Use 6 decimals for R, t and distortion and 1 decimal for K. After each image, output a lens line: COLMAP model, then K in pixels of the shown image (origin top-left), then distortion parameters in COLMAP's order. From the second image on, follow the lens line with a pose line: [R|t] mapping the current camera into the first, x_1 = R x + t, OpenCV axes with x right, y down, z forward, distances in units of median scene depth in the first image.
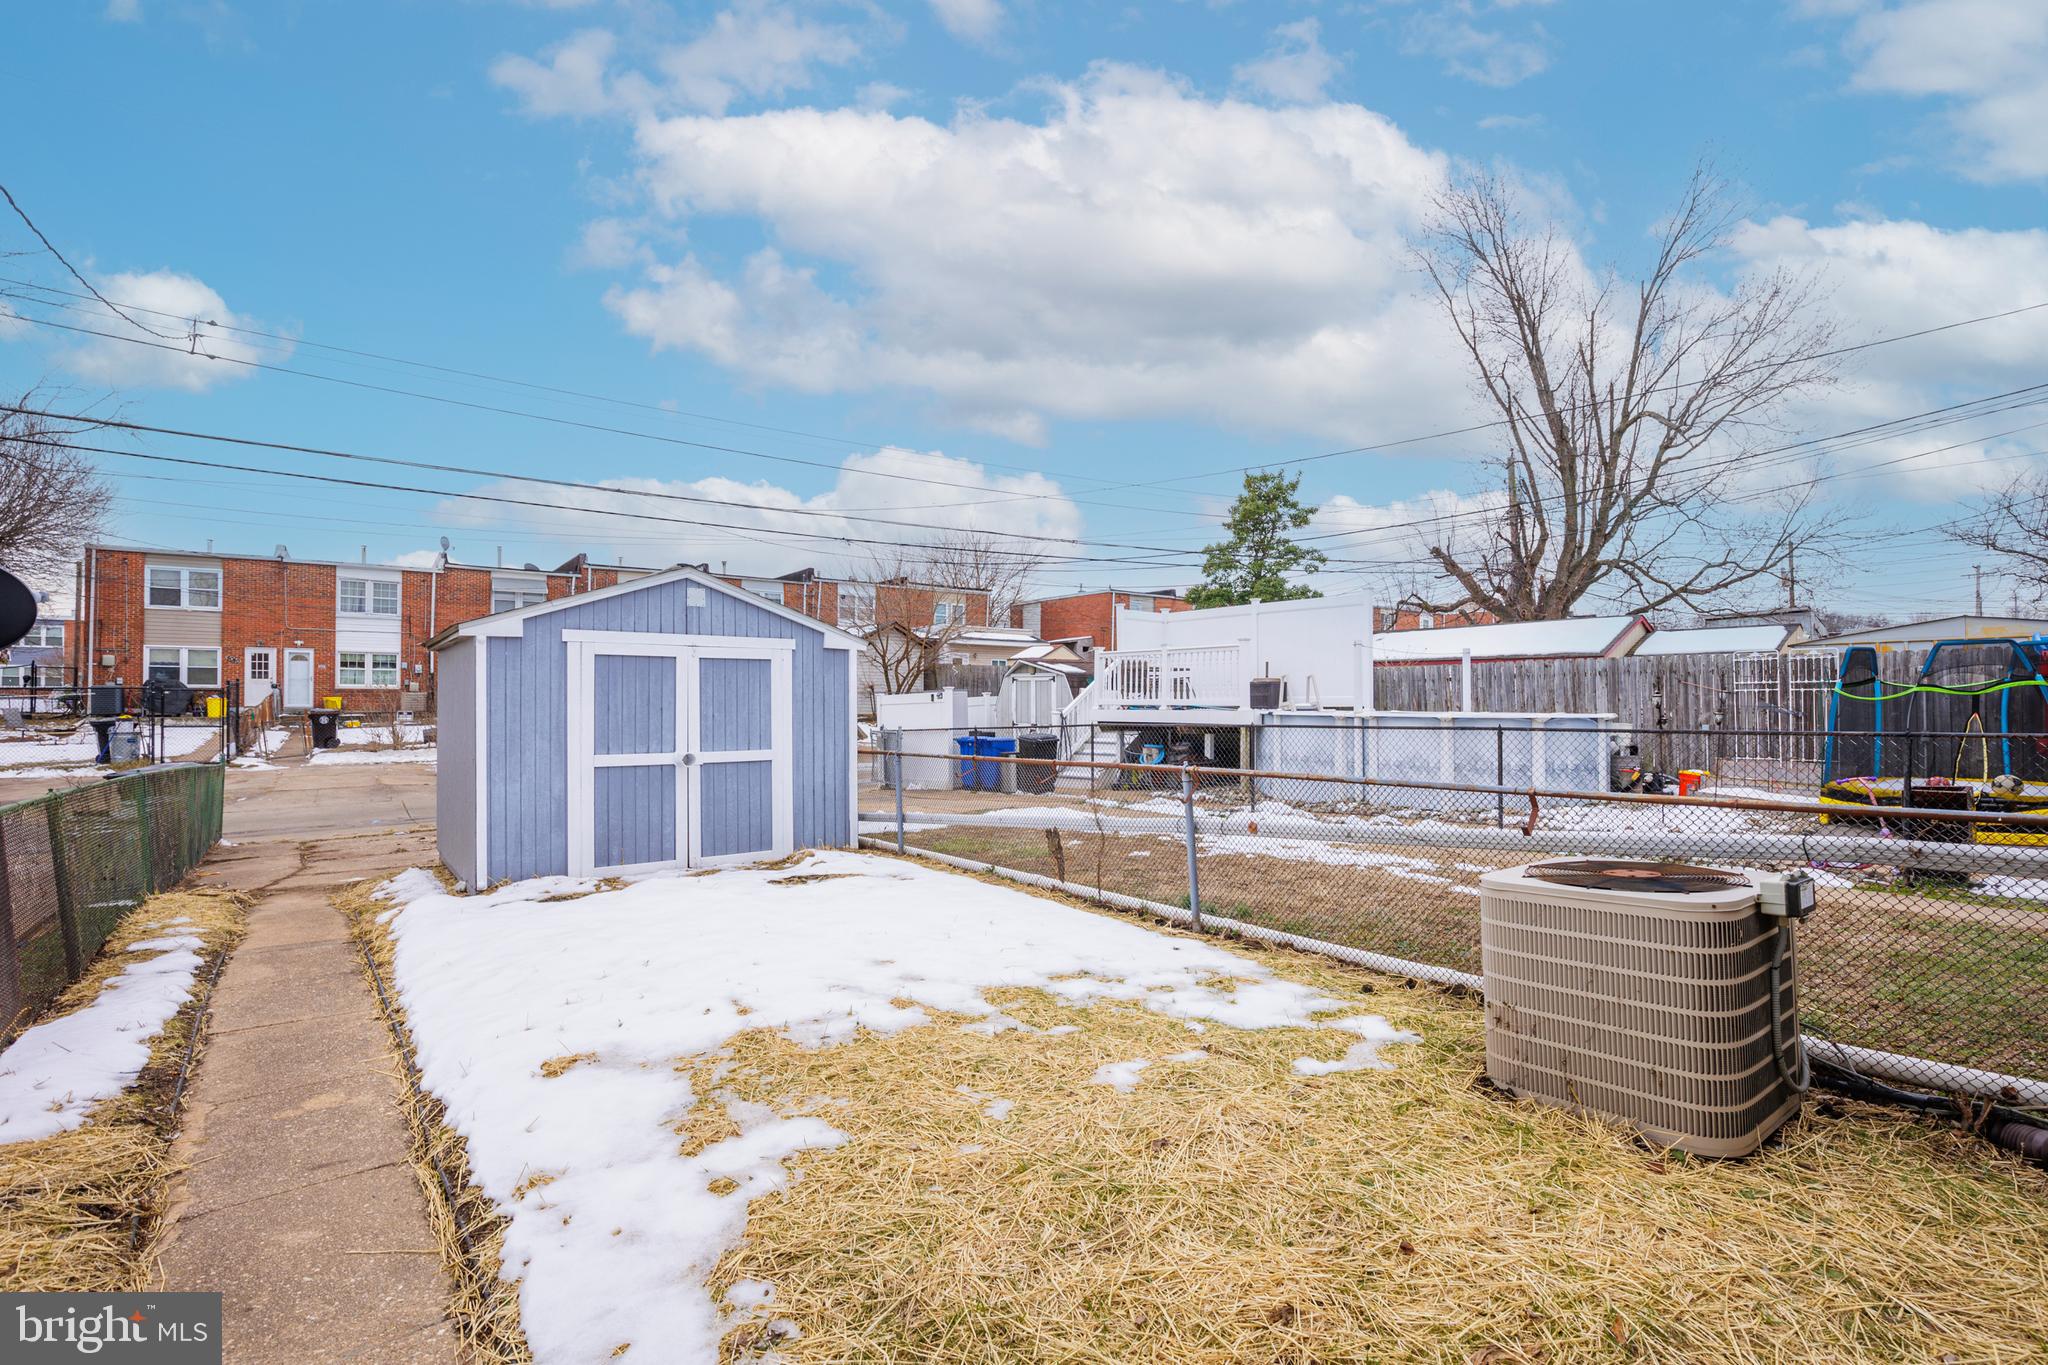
lens RADIAL K [[935.6, 0, 1032.6], [0, 935.6, 696.9], [0, 0, 1]] dist [-0.029887, 0.000172]
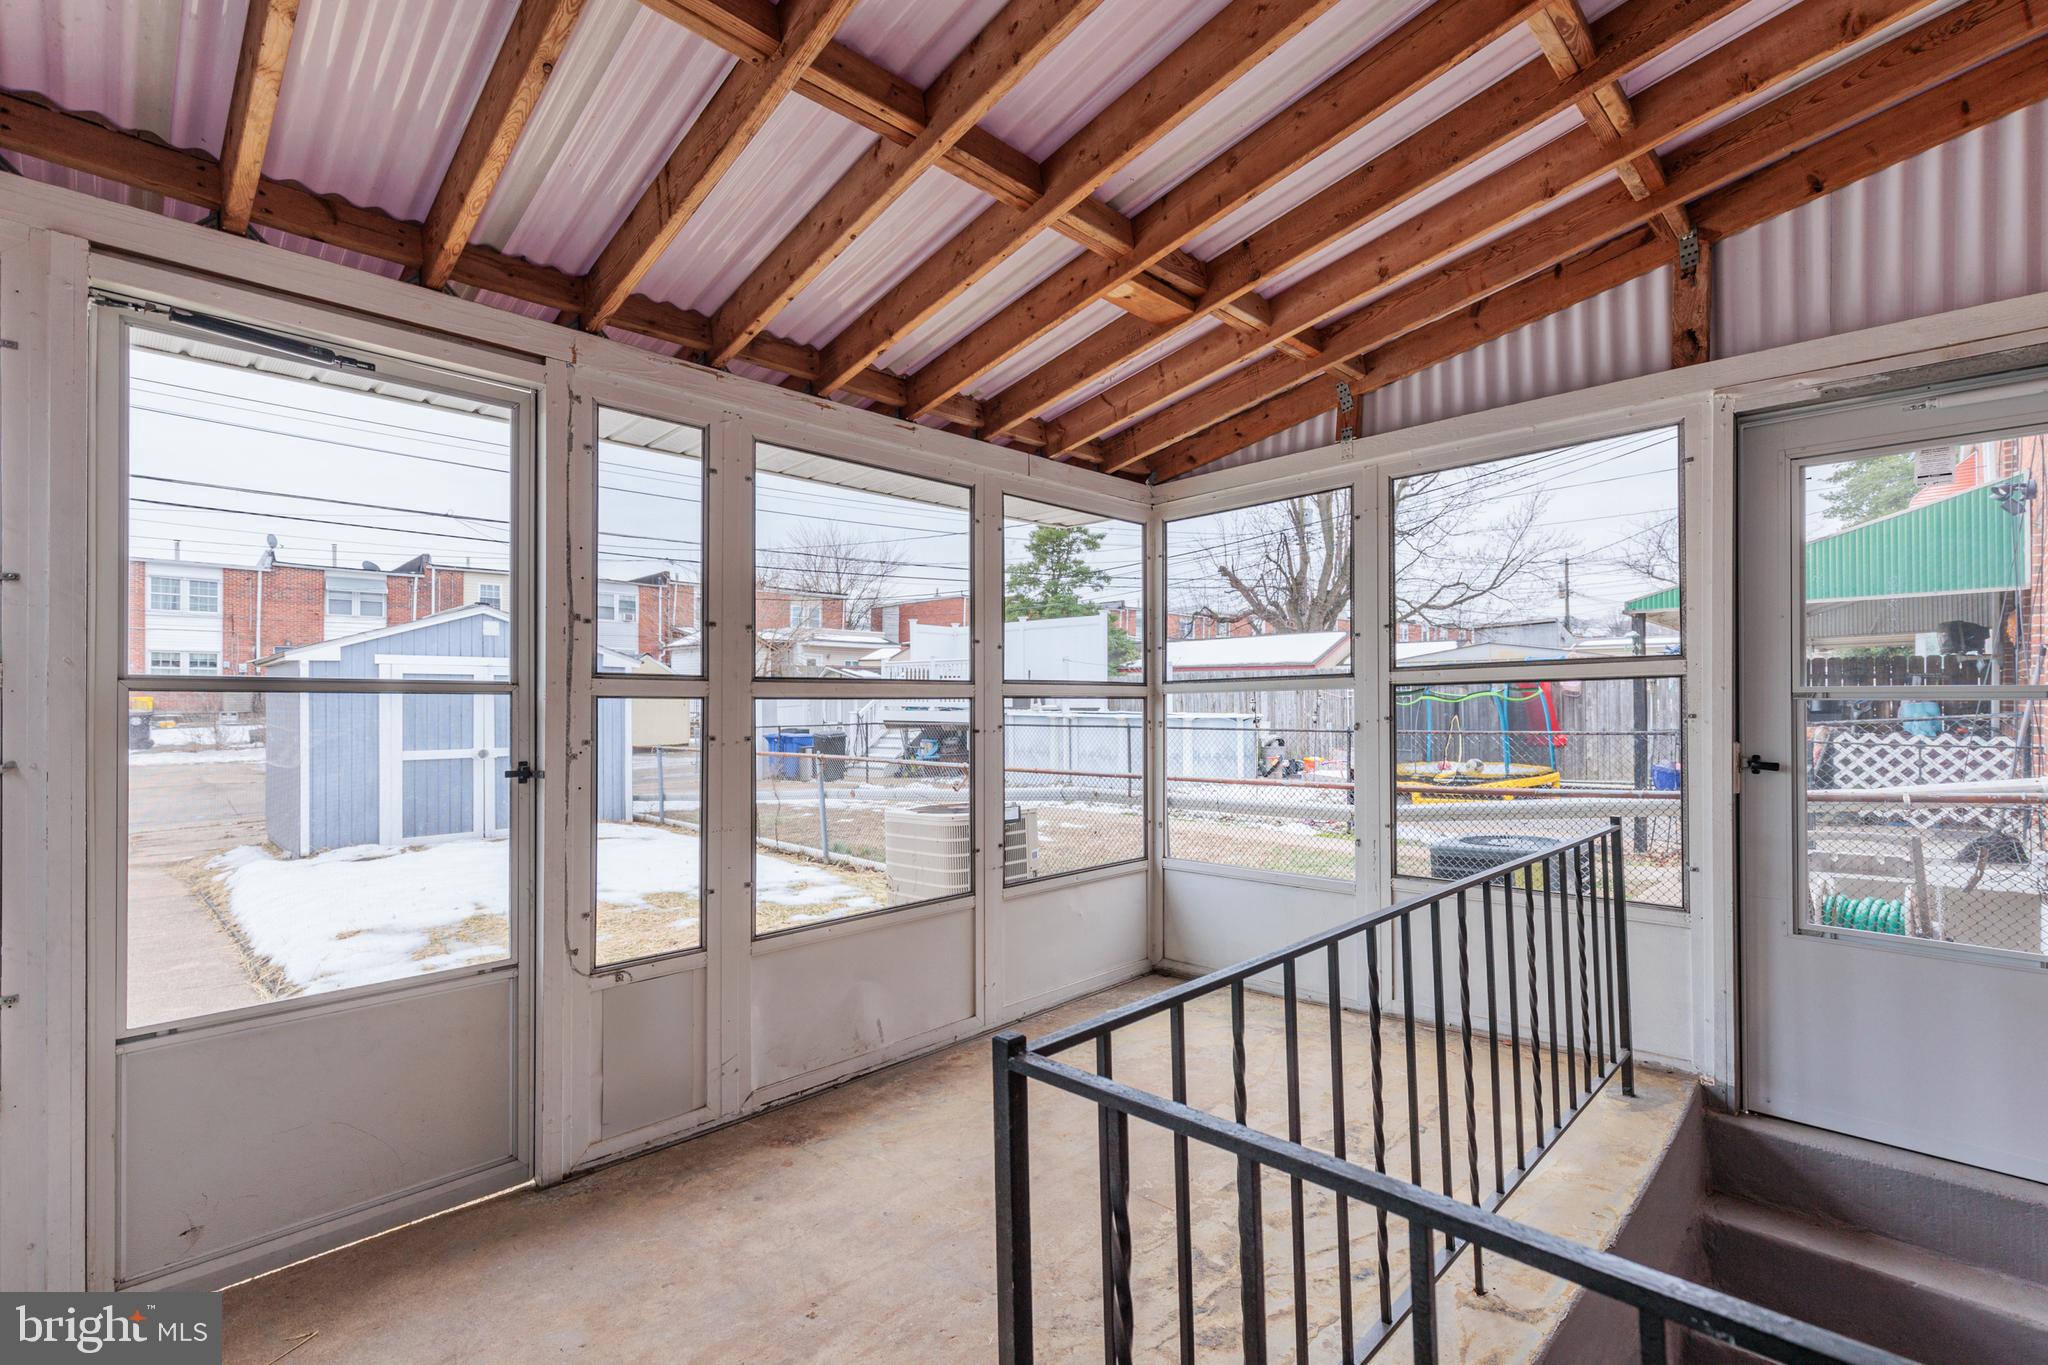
lens RADIAL K [[922.3, 0, 1039.9], [0, 922.3, 696.6], [0, 0, 1]] dist [0.003218, 0.000263]
pose [[0.992061, -0.000441, 0.125760, 0.169014], [-0.000084, 0.999991, 0.004171, -0.012831], [-0.125761, -0.004148, 0.992052, -0.265448]]
